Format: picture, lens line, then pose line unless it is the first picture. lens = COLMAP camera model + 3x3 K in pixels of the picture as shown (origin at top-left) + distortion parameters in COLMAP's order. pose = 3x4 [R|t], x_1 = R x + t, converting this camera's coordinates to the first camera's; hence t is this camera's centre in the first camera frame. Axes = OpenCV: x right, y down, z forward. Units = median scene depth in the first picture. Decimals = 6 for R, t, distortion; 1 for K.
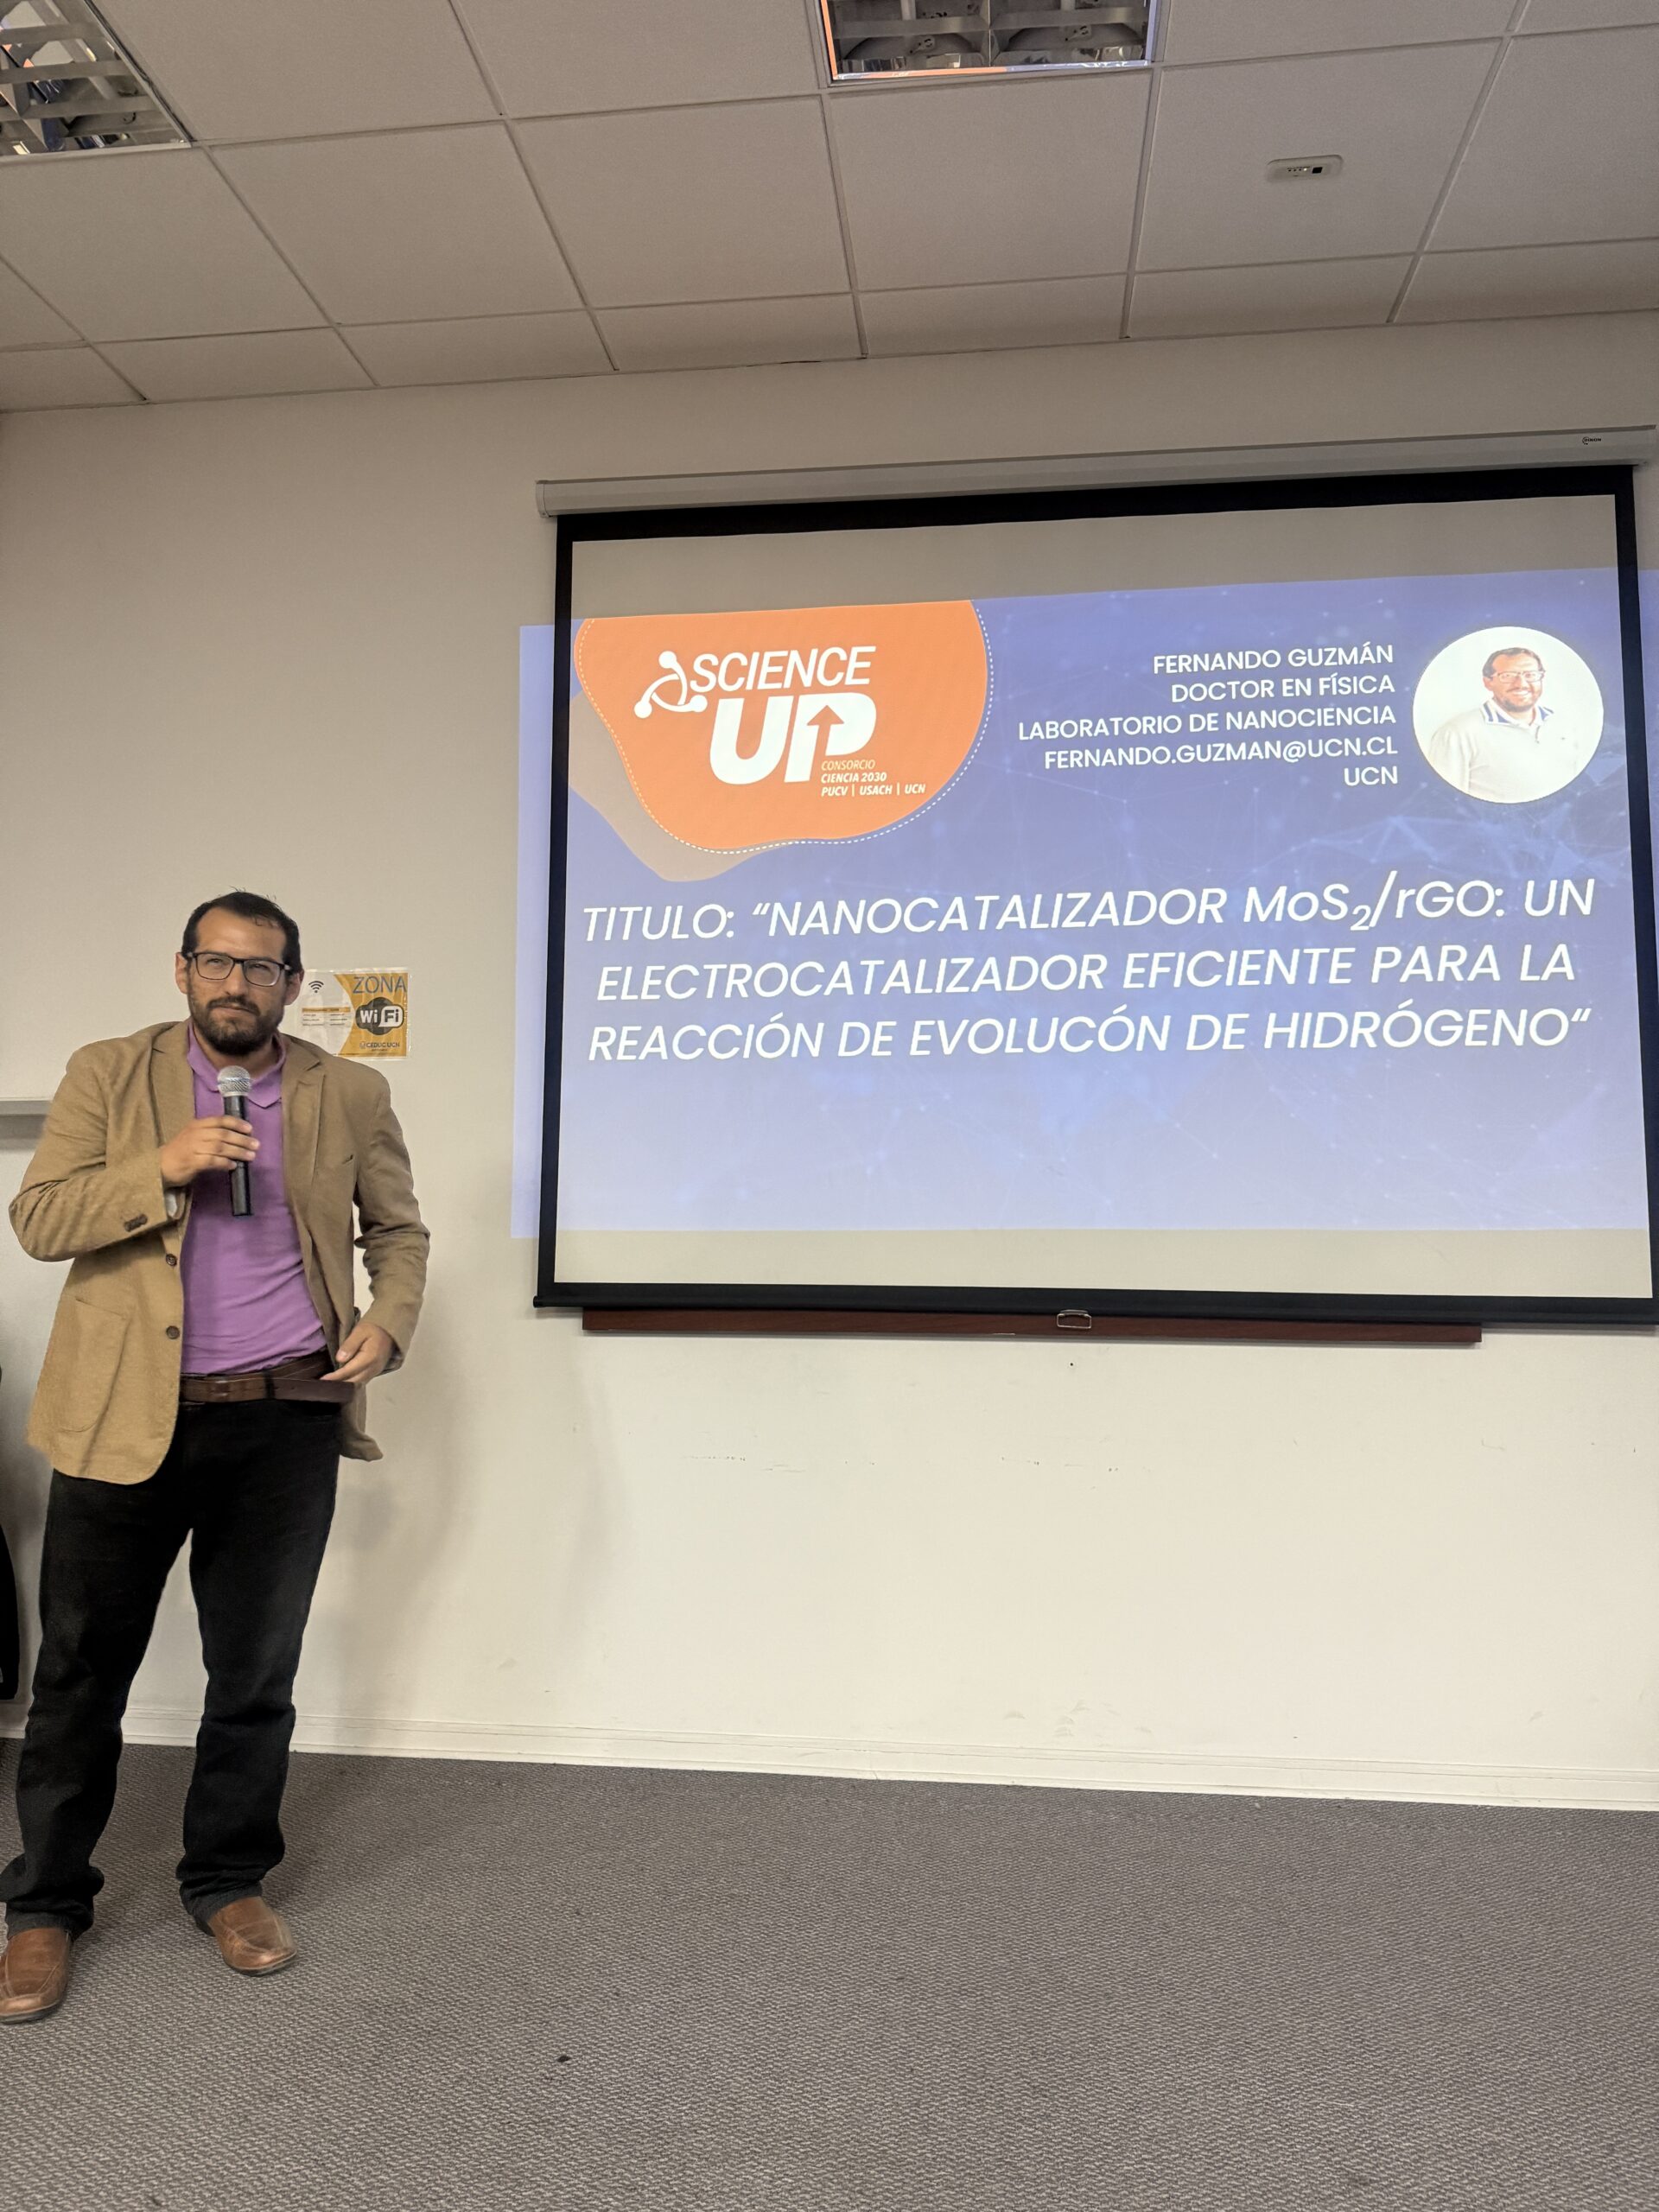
lens RADIAL K [[1550.8, 0, 829.5], [0, 1550.8, 1106.0], [0, 0, 1]] dist [0.056170, -0.057802]
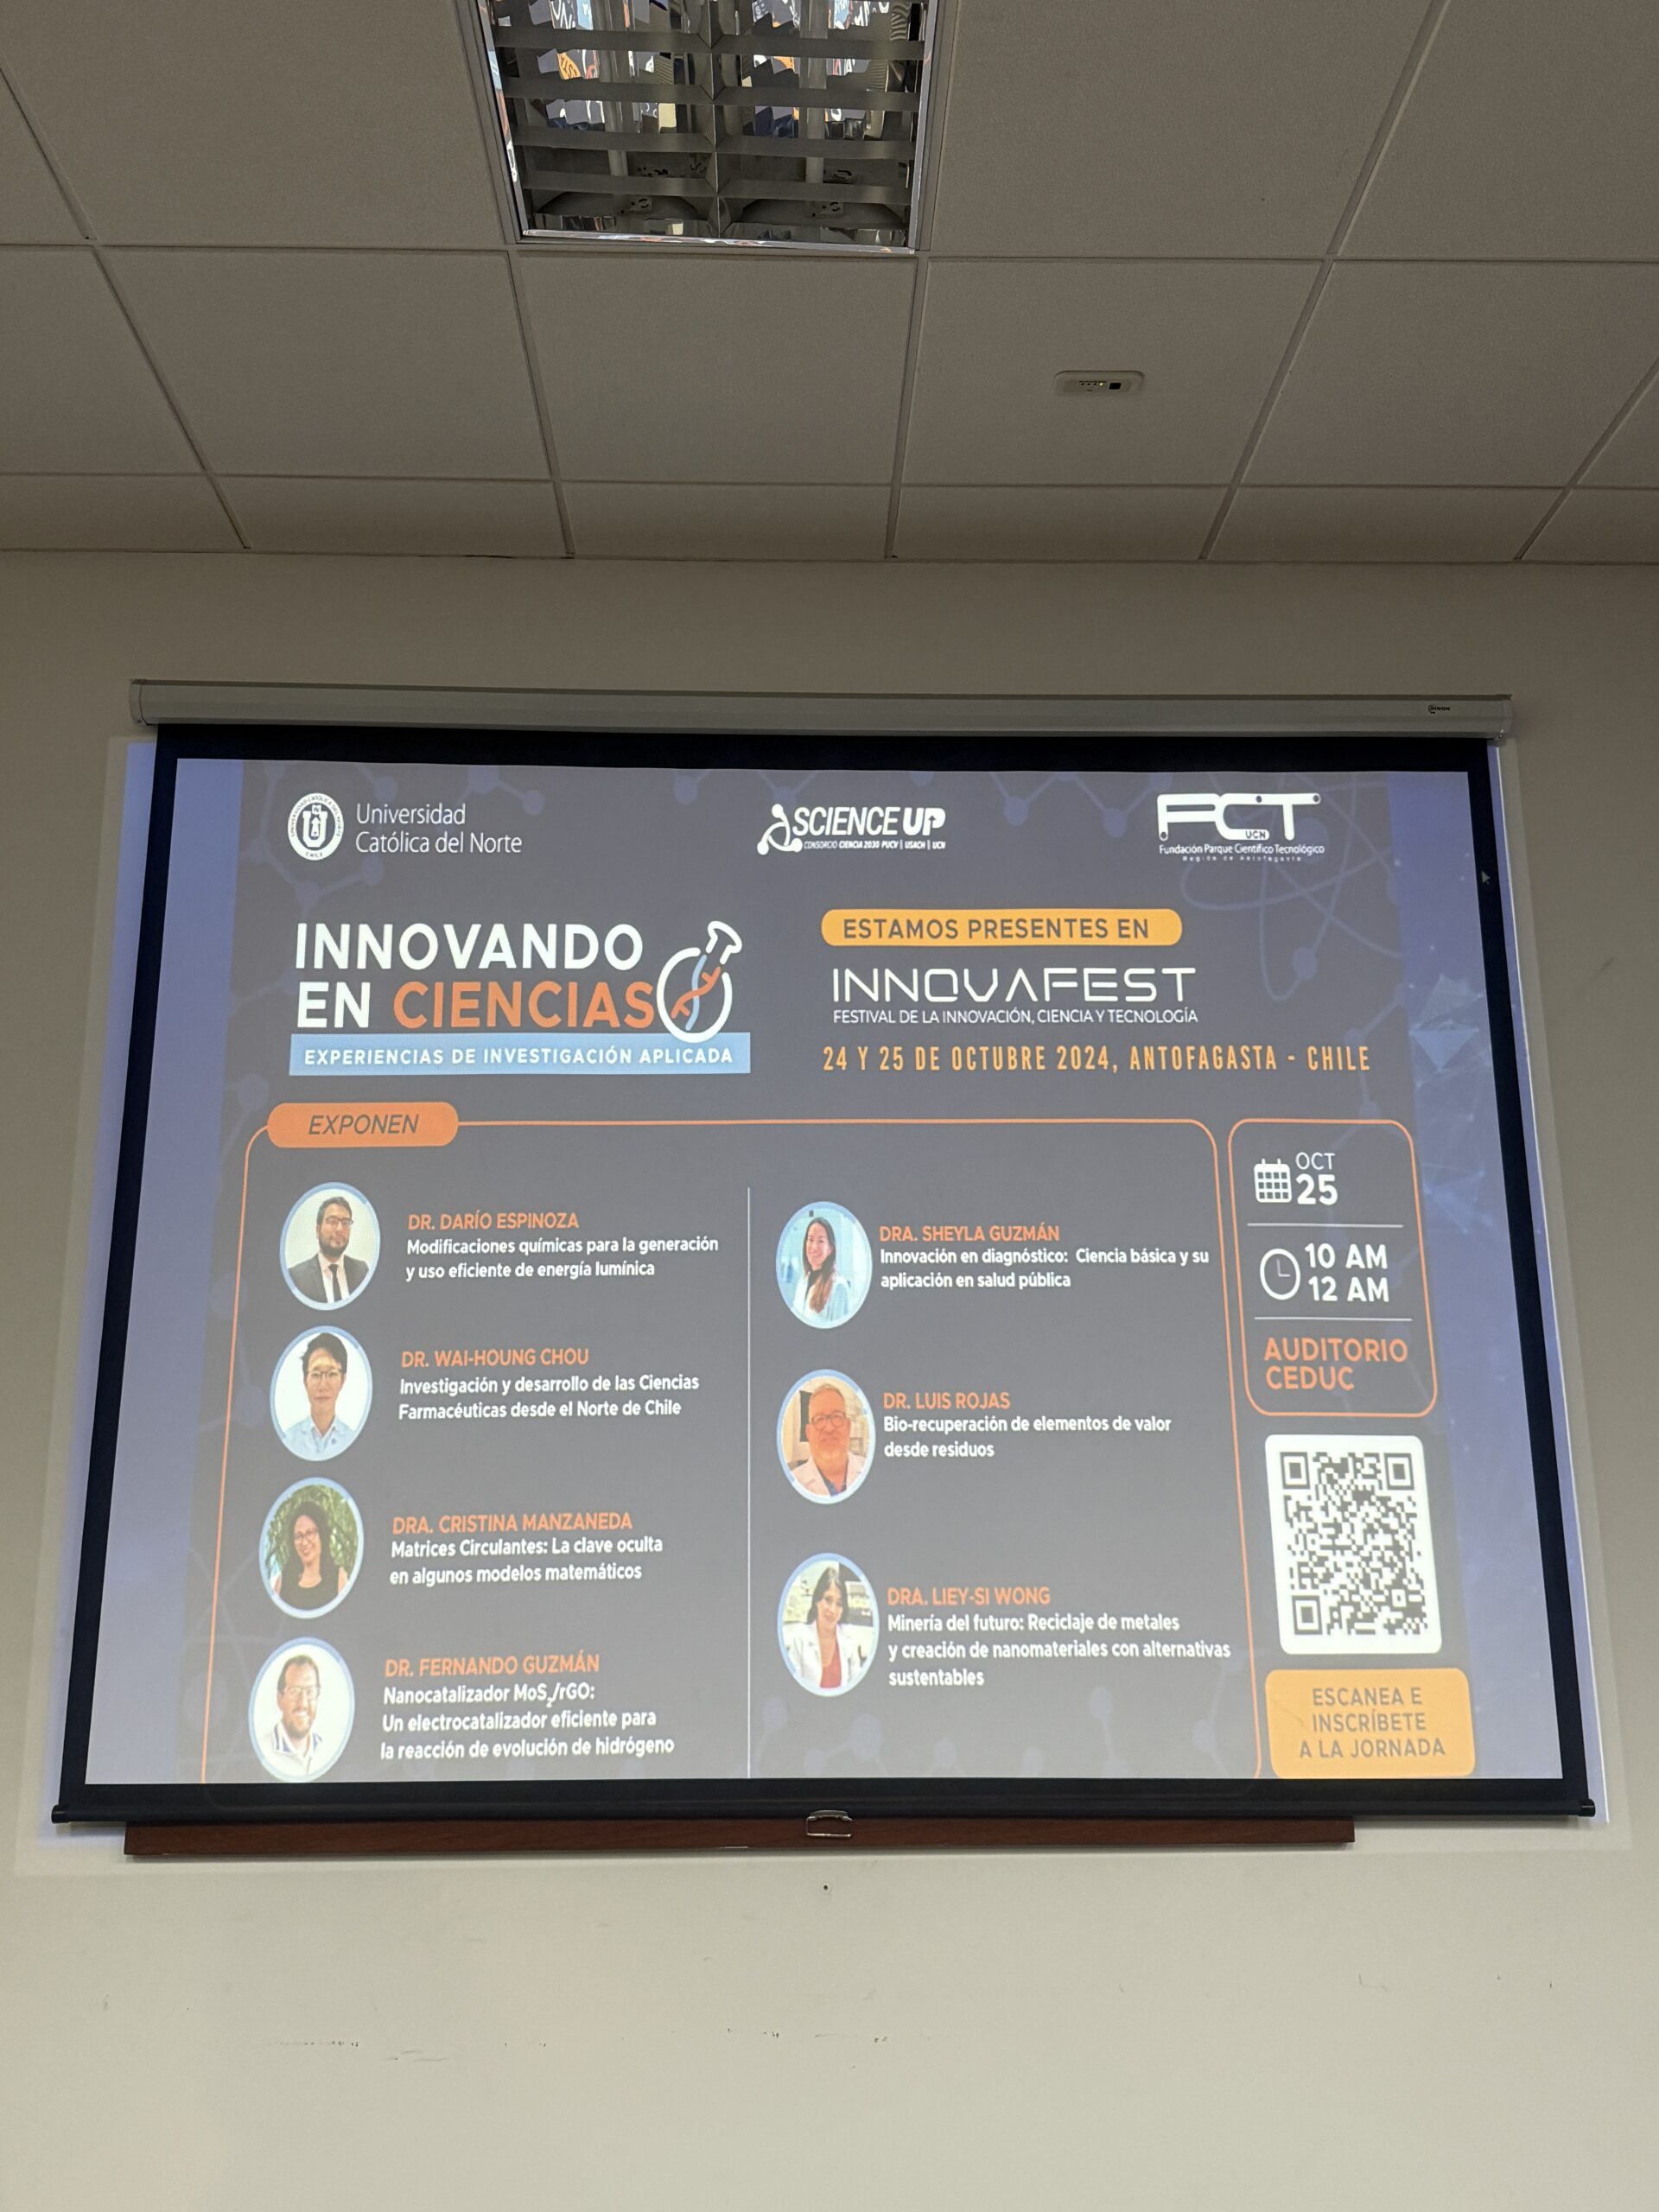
lens RADIAL K [[1911.4, 0, 829.5], [0, 1911.4, 1106.0], [0, 0, 1]] dist [0.081044, -0.126084]
pose [[0.989958, 0.023385, 0.139412, 0.028611], [-0.002610, 0.989078, -0.147367, -0.070952], [-0.141336, 0.145524, 0.979207, 0.081053]]
